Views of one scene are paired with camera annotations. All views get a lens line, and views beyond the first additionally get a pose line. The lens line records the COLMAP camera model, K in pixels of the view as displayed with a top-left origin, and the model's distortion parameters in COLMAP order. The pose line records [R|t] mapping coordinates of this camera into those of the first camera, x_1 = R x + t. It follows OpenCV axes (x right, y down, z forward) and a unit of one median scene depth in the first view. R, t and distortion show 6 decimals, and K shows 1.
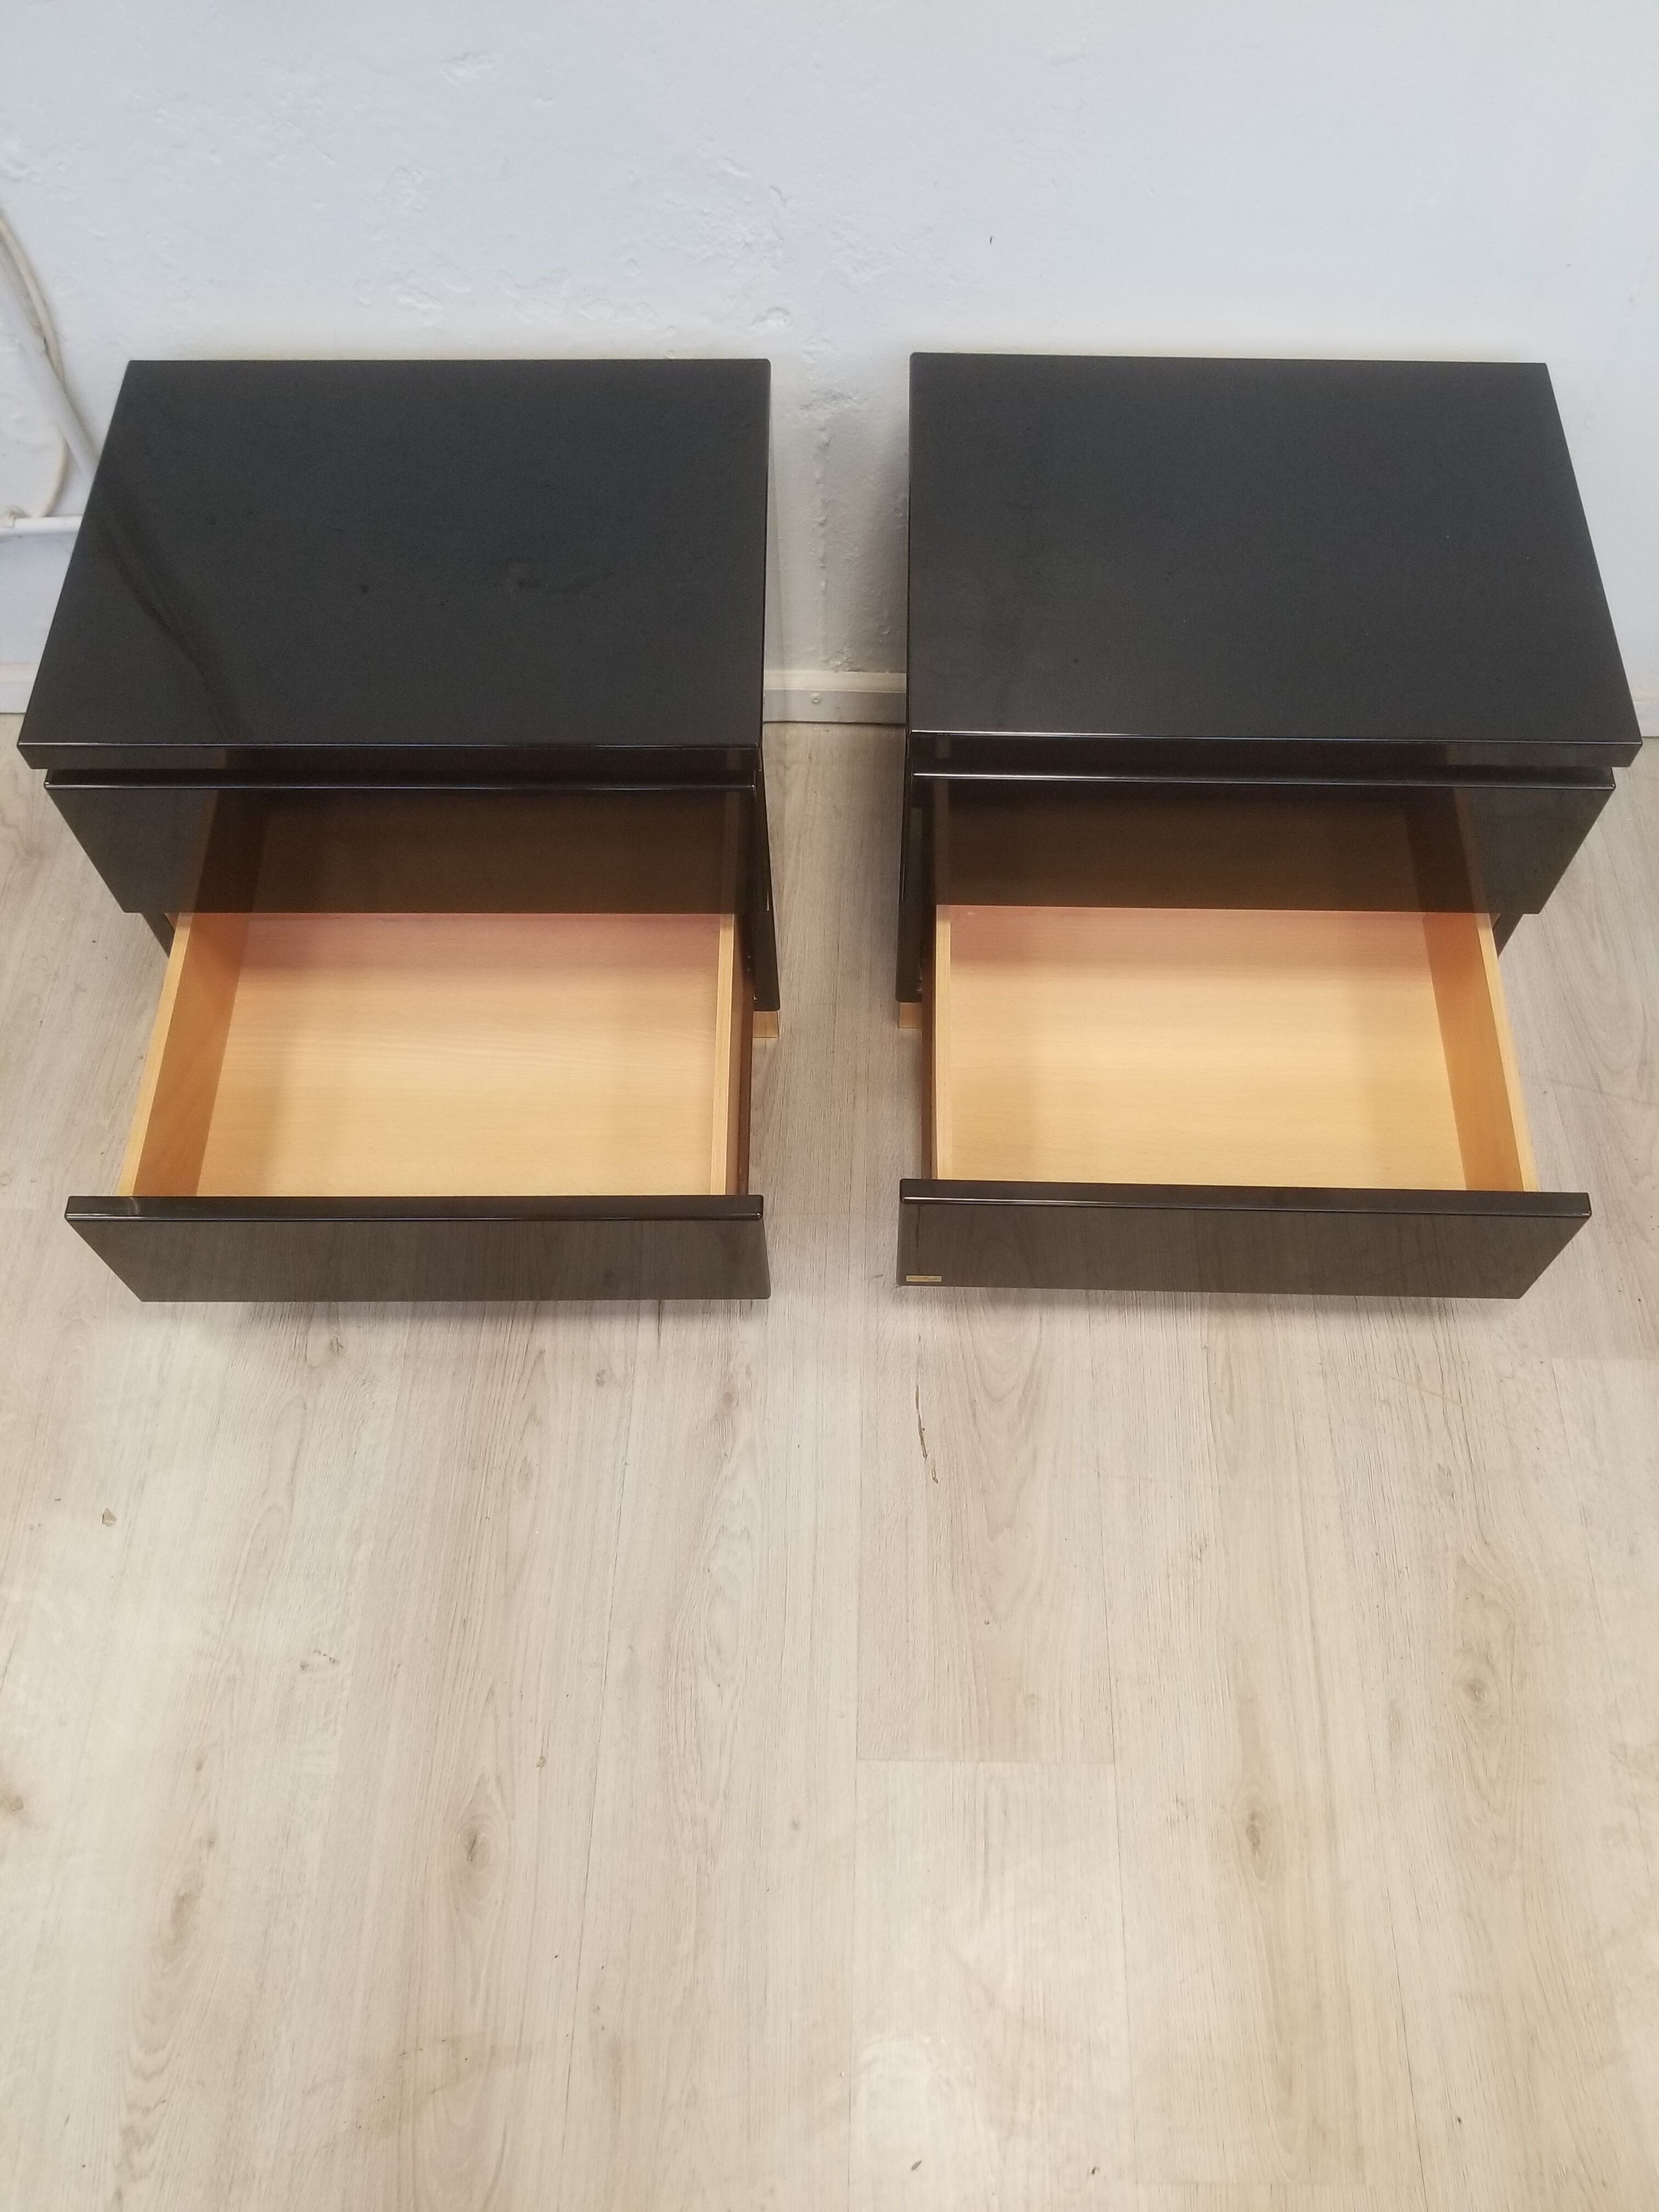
lens RADIAL K [[1770.9, 0, 842.5], [0, 1770.9, 1128.7], [0, 0, 1]] dist [0.024738, -0.053674]
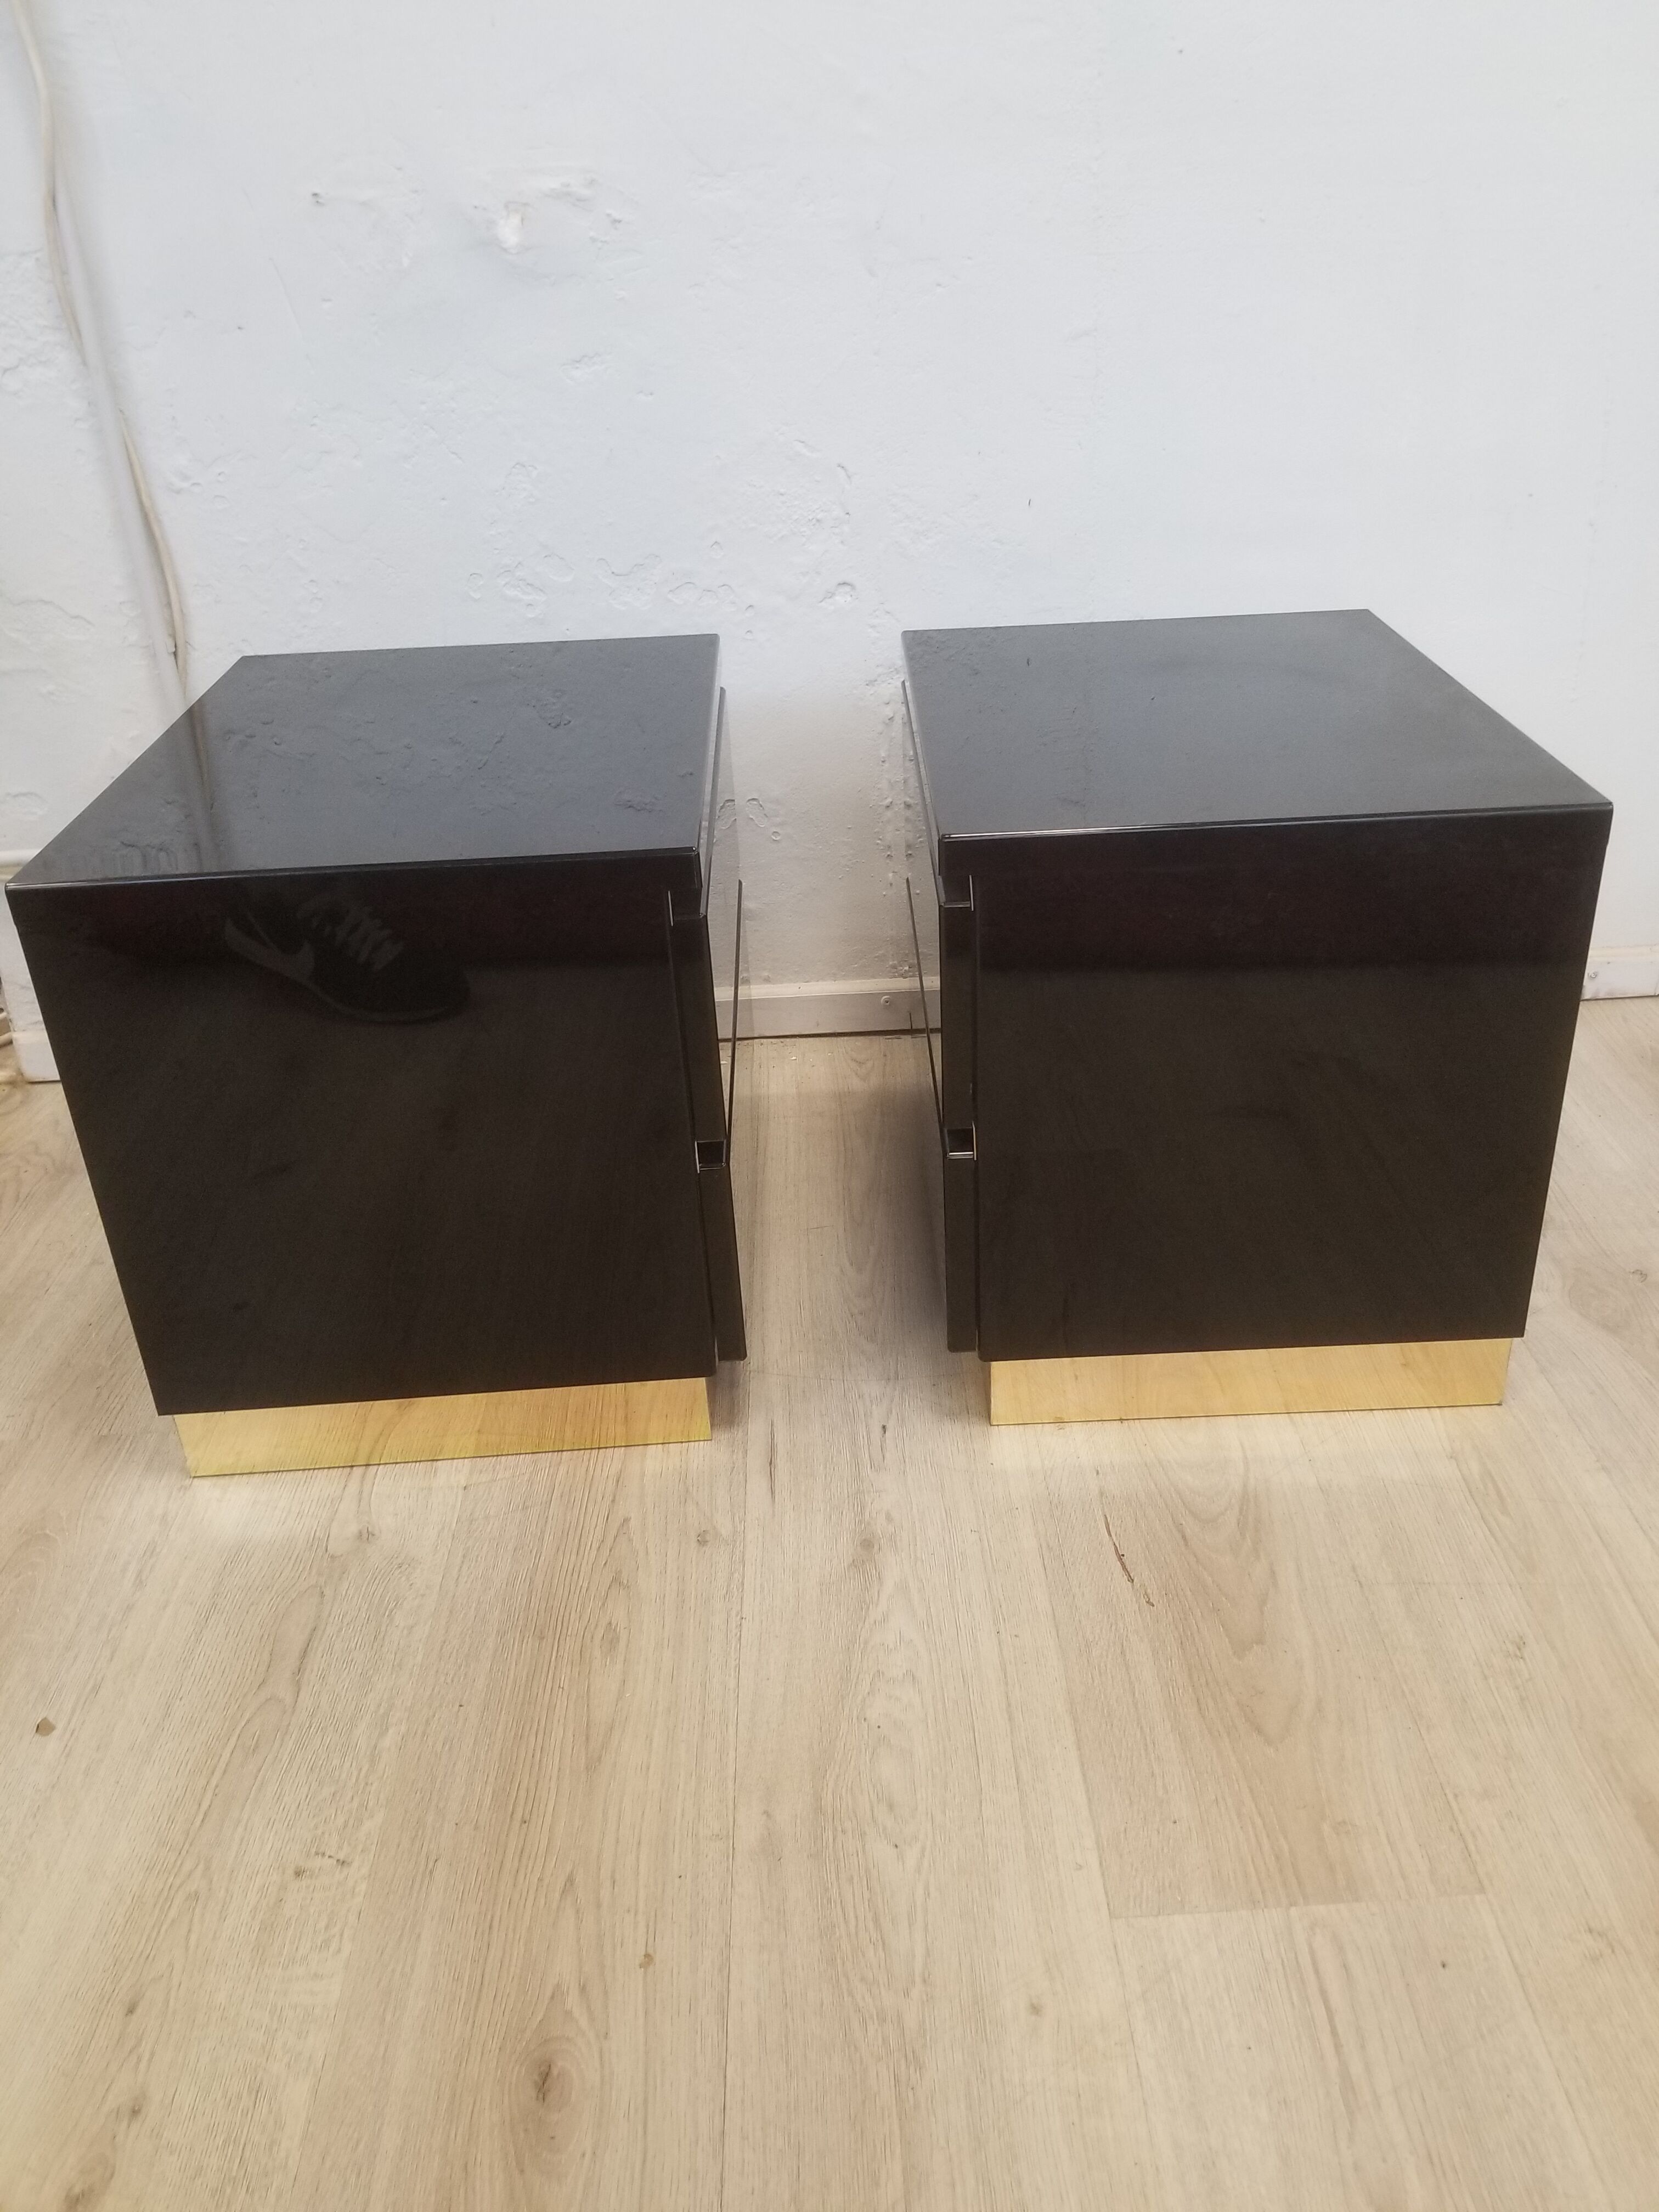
lens RADIAL K [[1770.9, 0, 851.6], [0, 1770.9, 1092.3], [0, 0, 1]] dist [0.024738, -0.053674]
pose [[0.997807, -0.055279, 0.036407, -0.092863], [0.066191, 0.835422, -0.545609, 0.429873], [-0.000255, 0.546822, 0.837249, 0.242588]]
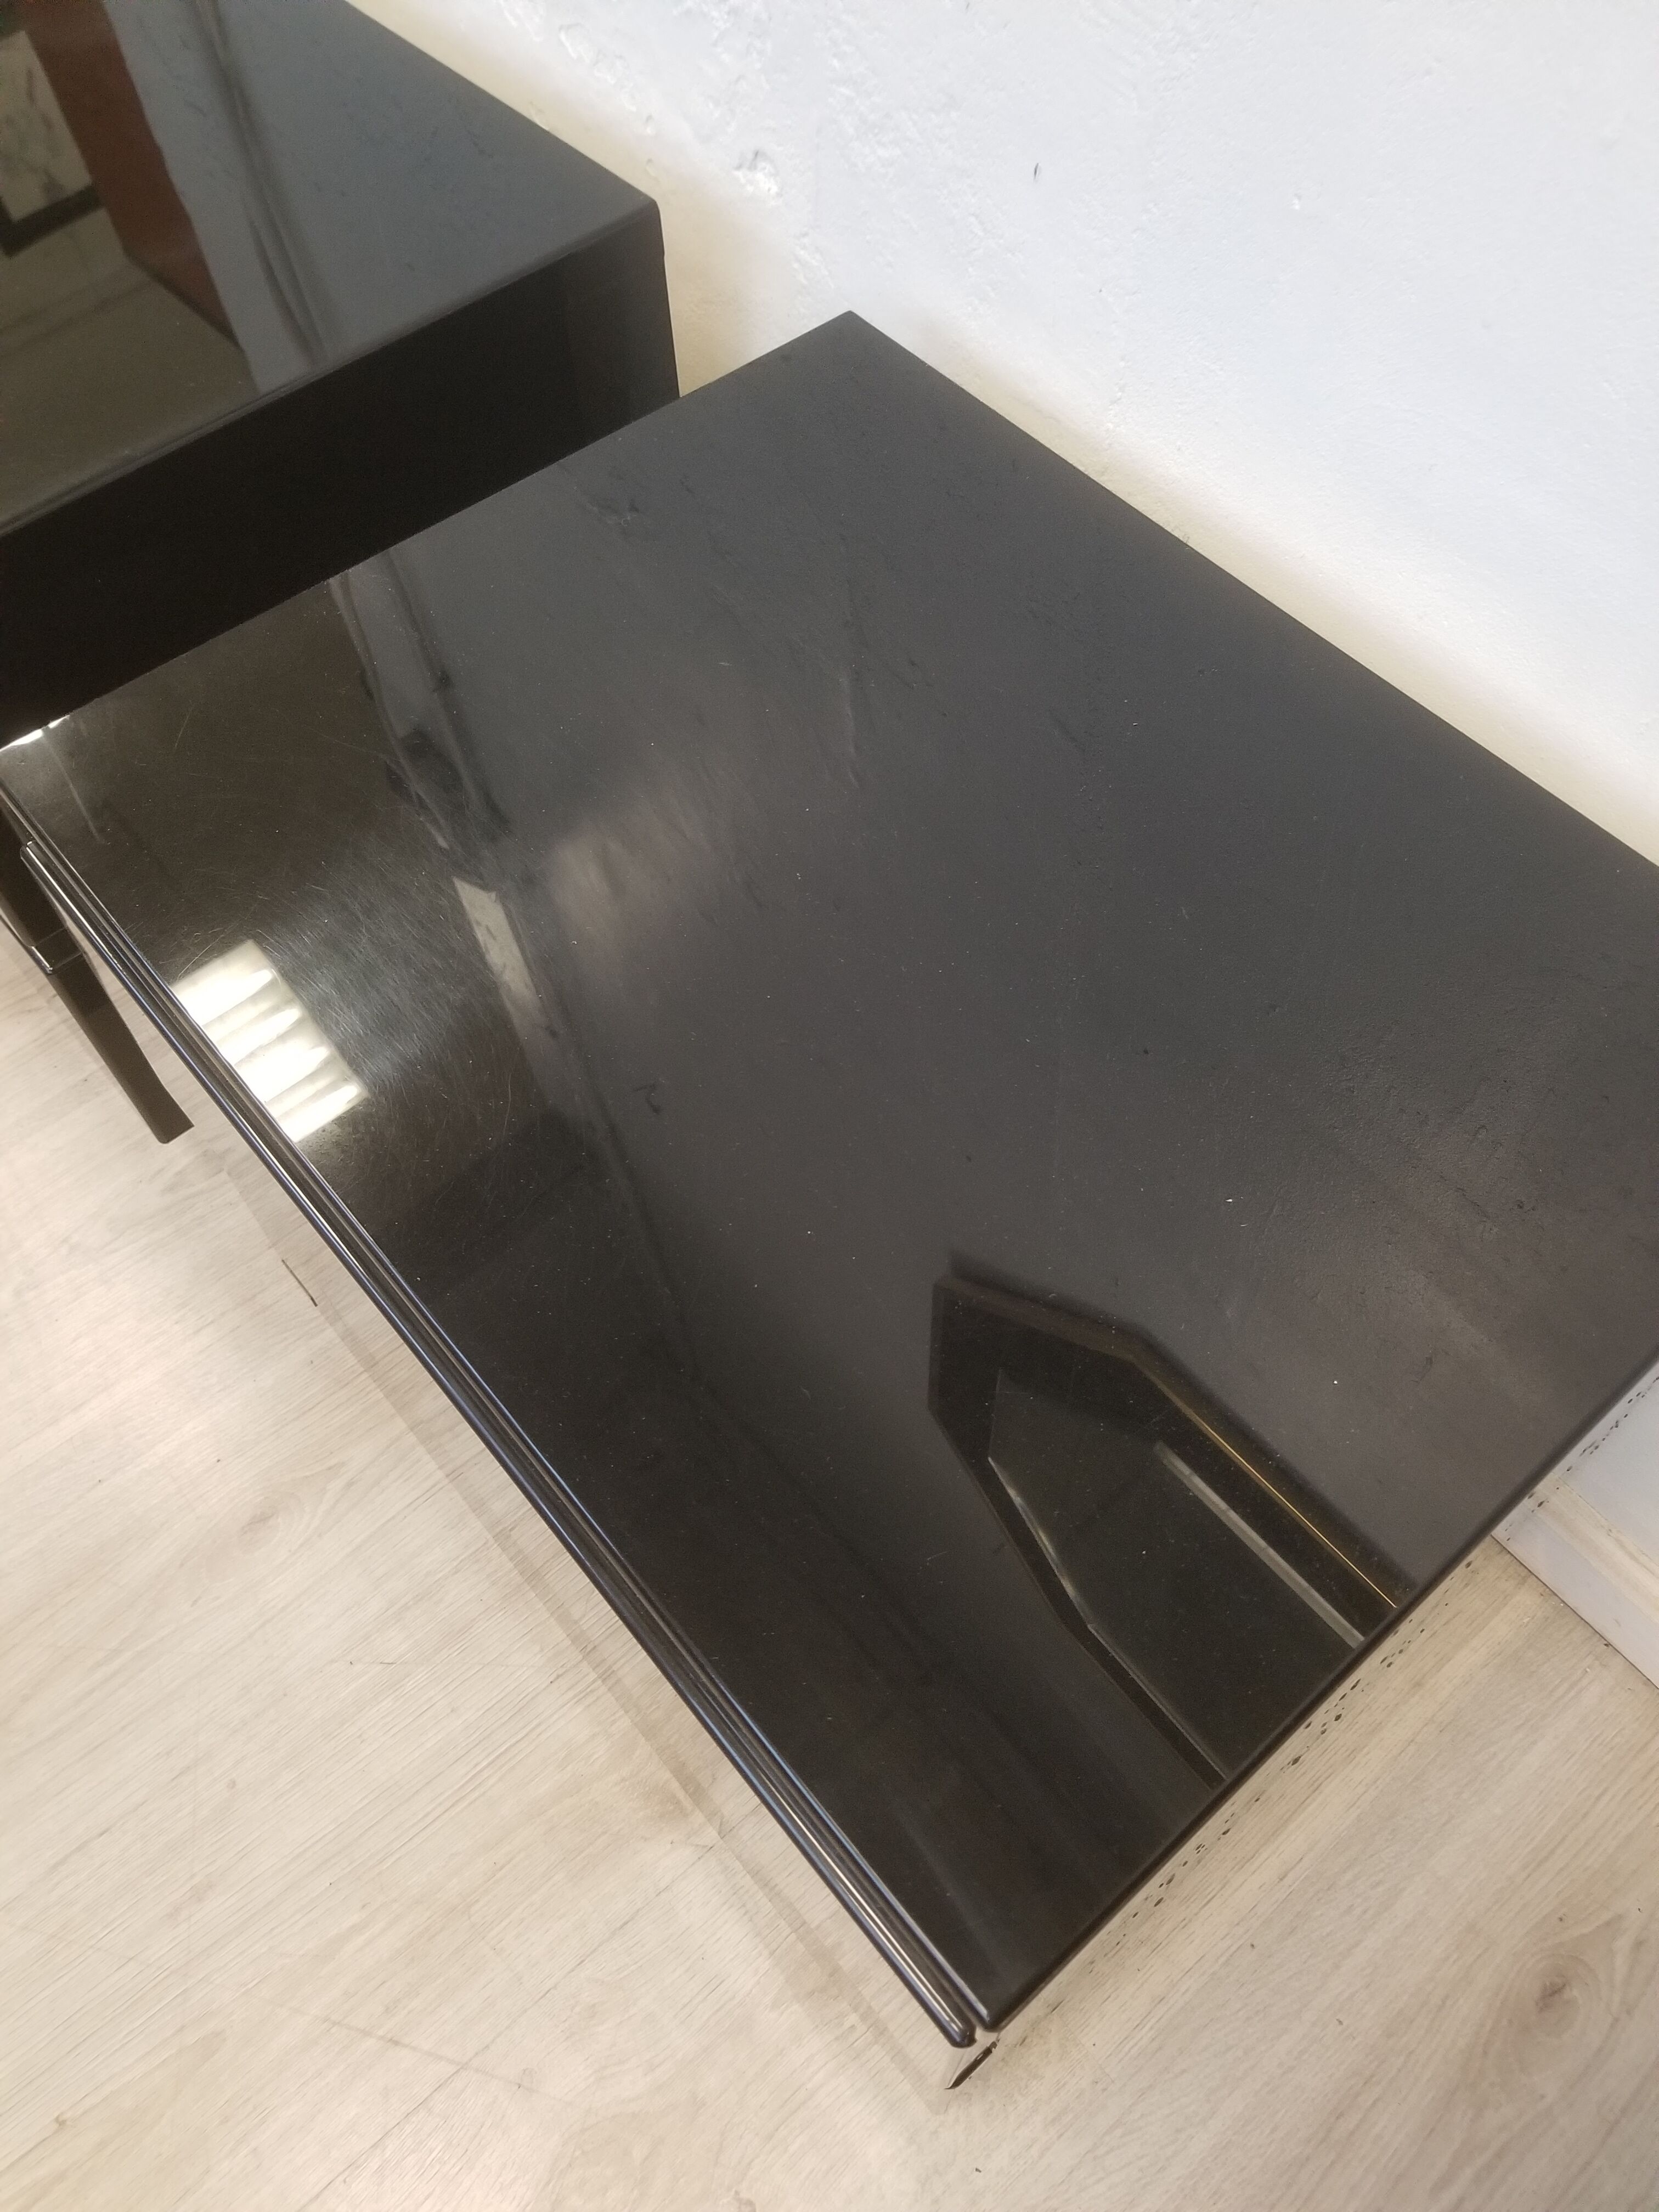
lens RADIAL K [[1770.9, 0, 843.1], [0, 1770.9, 1085.0], [0, 0, 1]] dist [0.024738, -0.053674]
pose [[0.661948, 0.621378, -0.419183, 0.405103], [-0.652309, 0.753038, 0.086182, -0.312535], [0.369212, 0.216388, 0.903802, 0.580805]]
